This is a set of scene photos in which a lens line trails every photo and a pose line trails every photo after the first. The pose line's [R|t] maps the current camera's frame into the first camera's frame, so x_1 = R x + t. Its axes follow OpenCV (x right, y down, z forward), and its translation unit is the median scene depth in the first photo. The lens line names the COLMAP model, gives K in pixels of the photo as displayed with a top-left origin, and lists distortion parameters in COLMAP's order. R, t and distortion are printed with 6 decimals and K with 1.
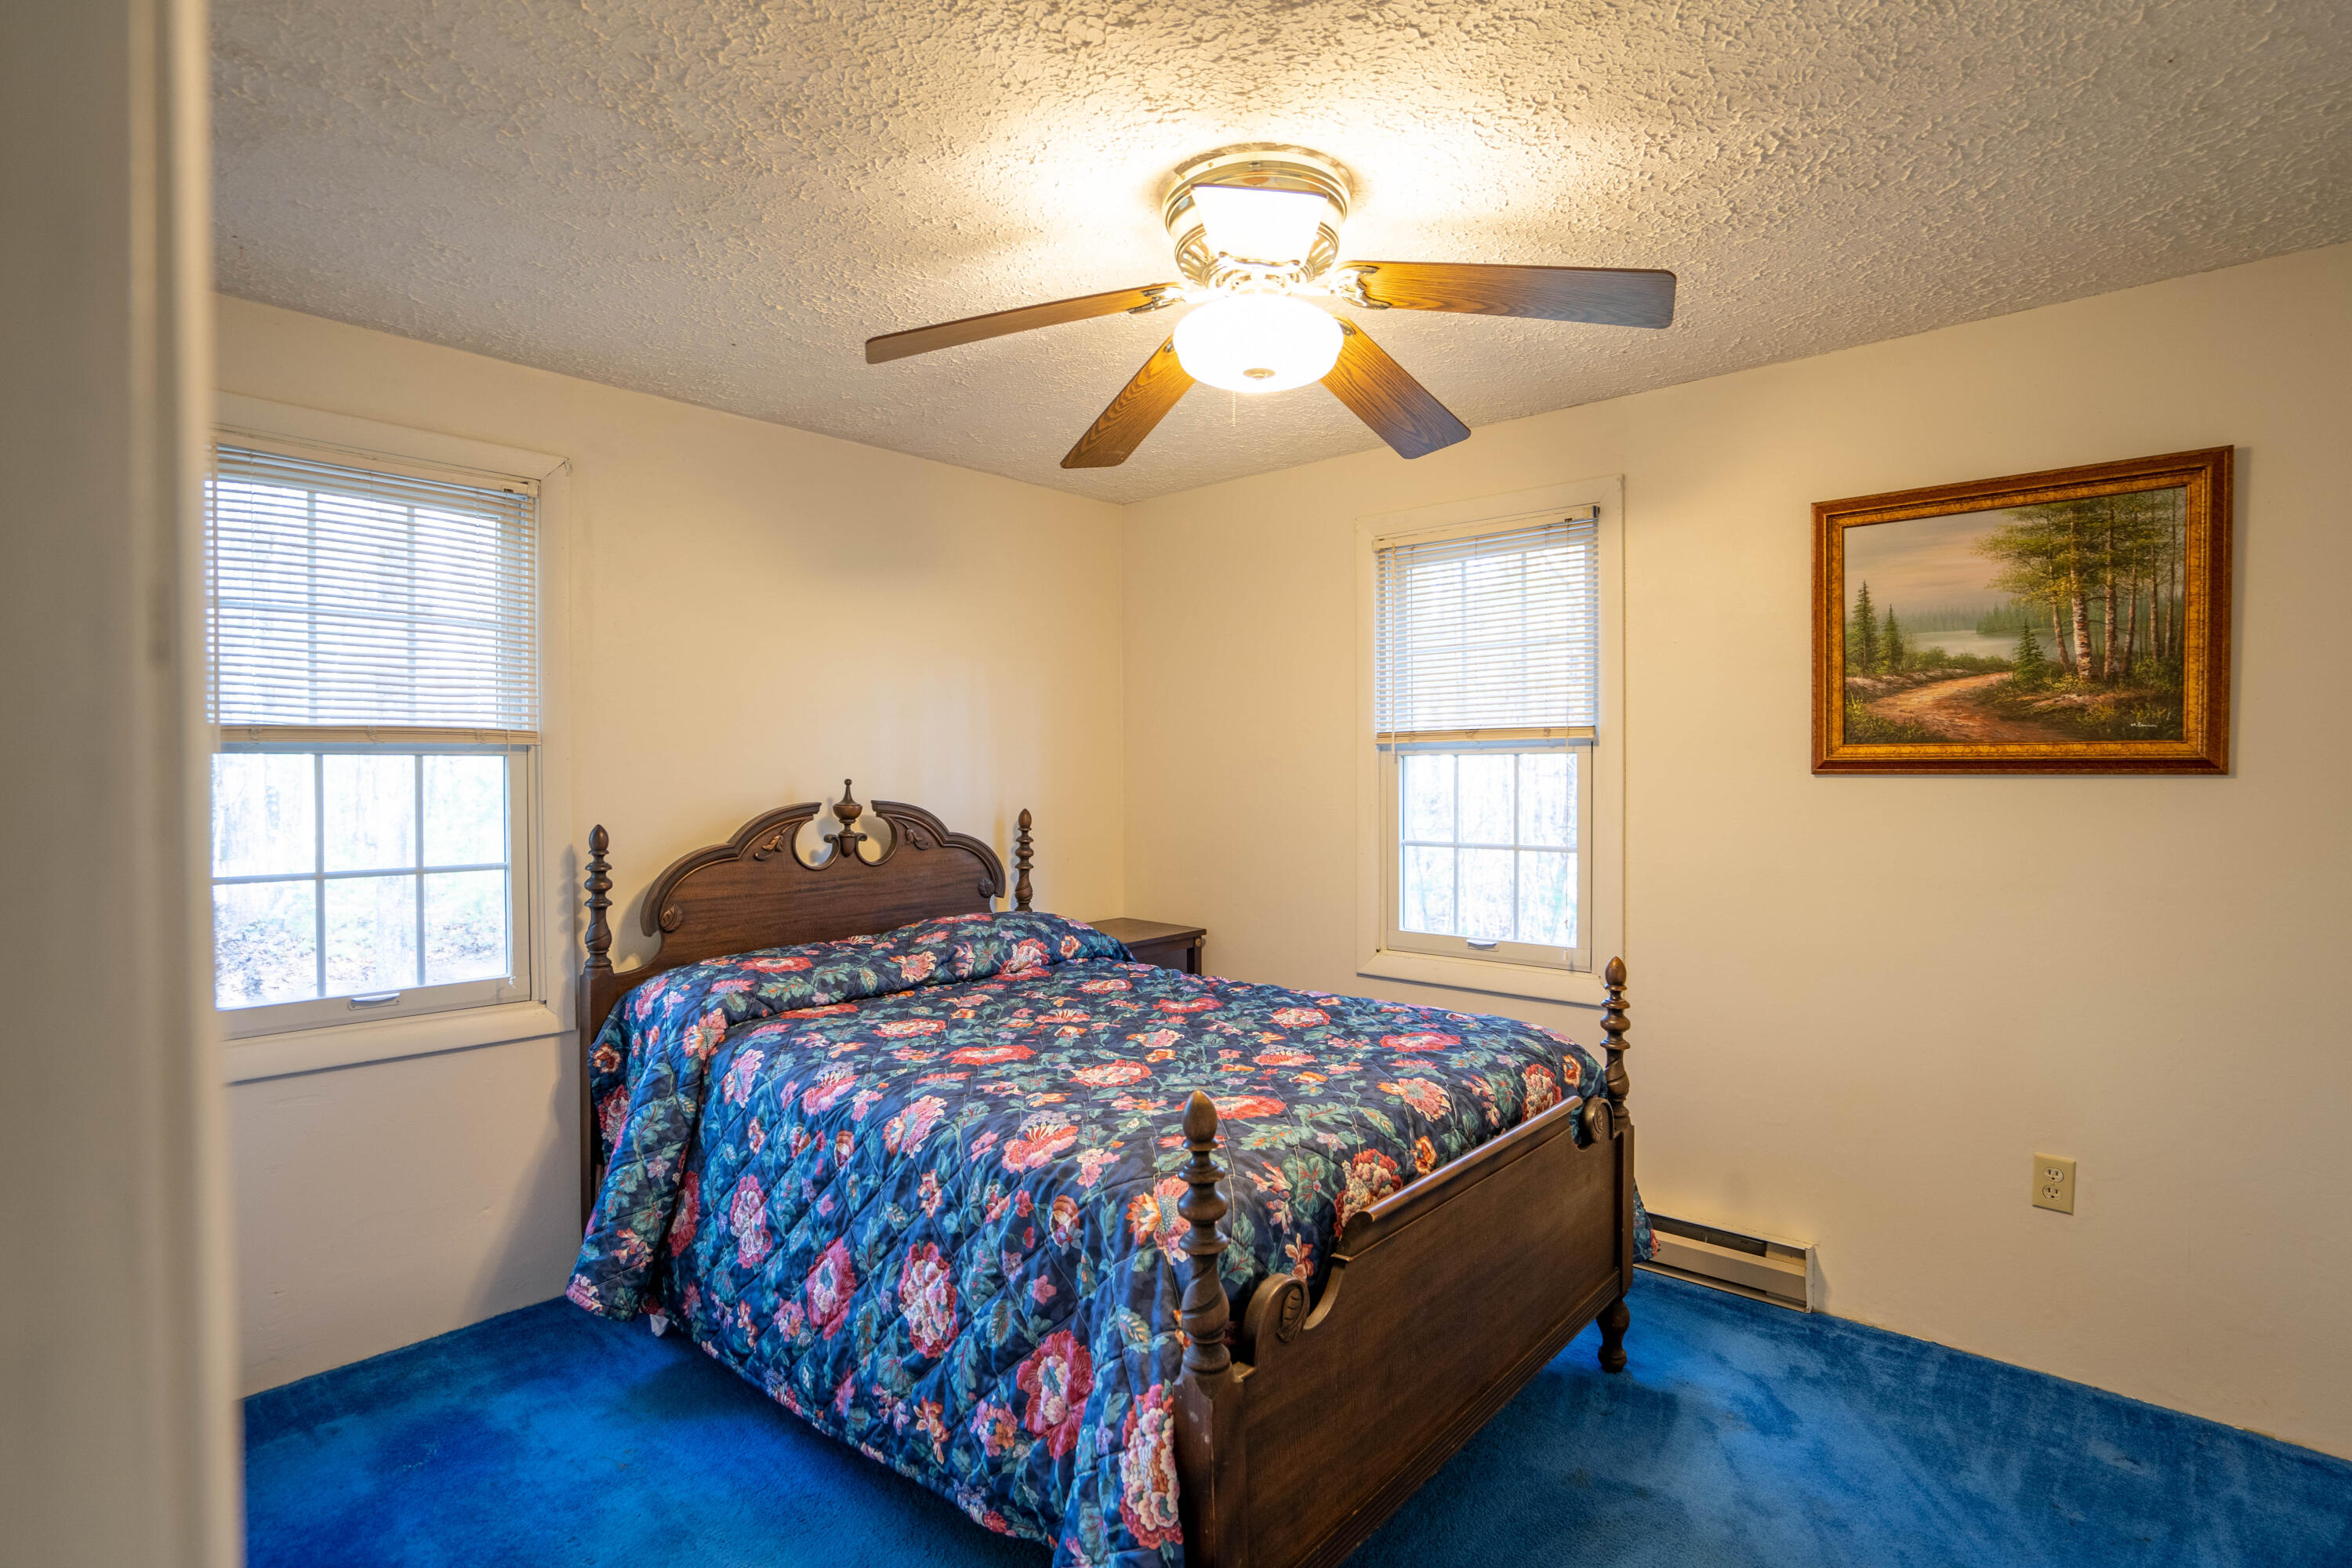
lens RADIAL K [[1133.4, 0, 1170.2], [0, 1133.4, 782.2], [0, 0, 1]] dist [-0.022679, -0.000051]
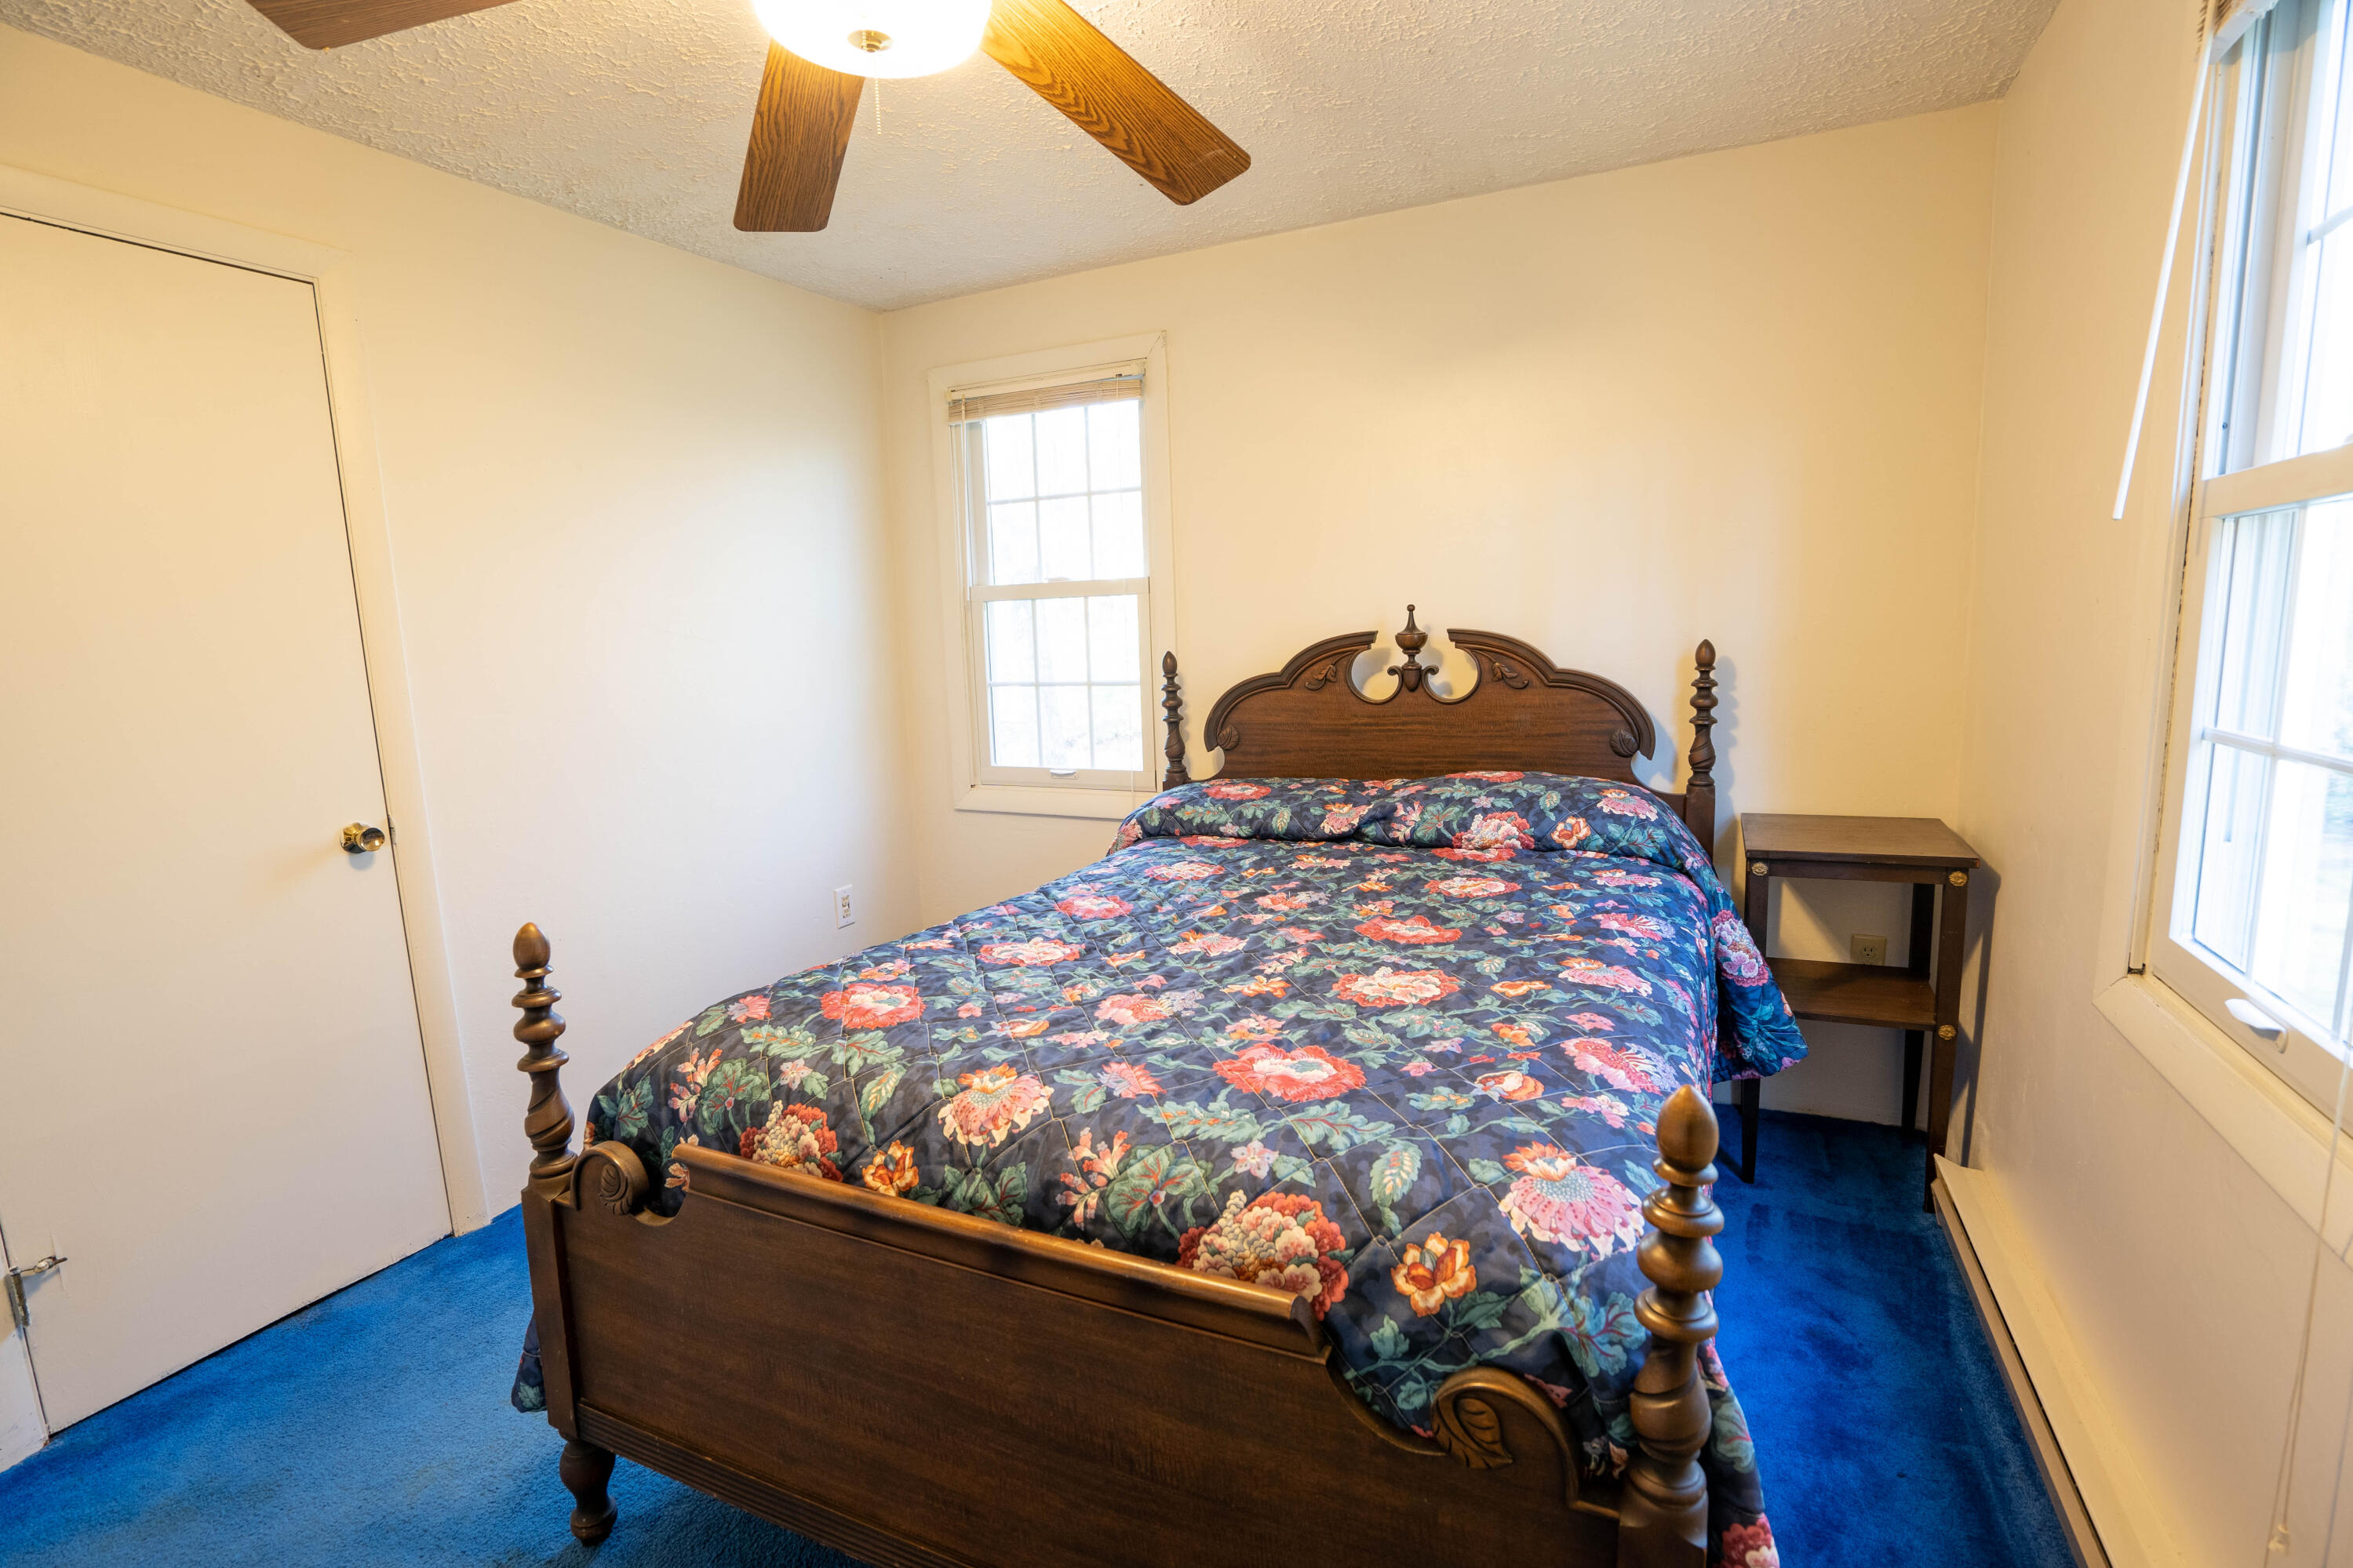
lens RADIAL K [[1081.1, 0, 1172.5], [0, 1081.1, 789.8], [0, 0, 1]] dist [-0.039101, -0.000160]
pose [[0.276656, 0.137427, -0.951092, 0.540035], [0.029969, 0.988006, 0.151479, 0.007891], [0.960502, -0.070411, 0.269219, 0.634577]]
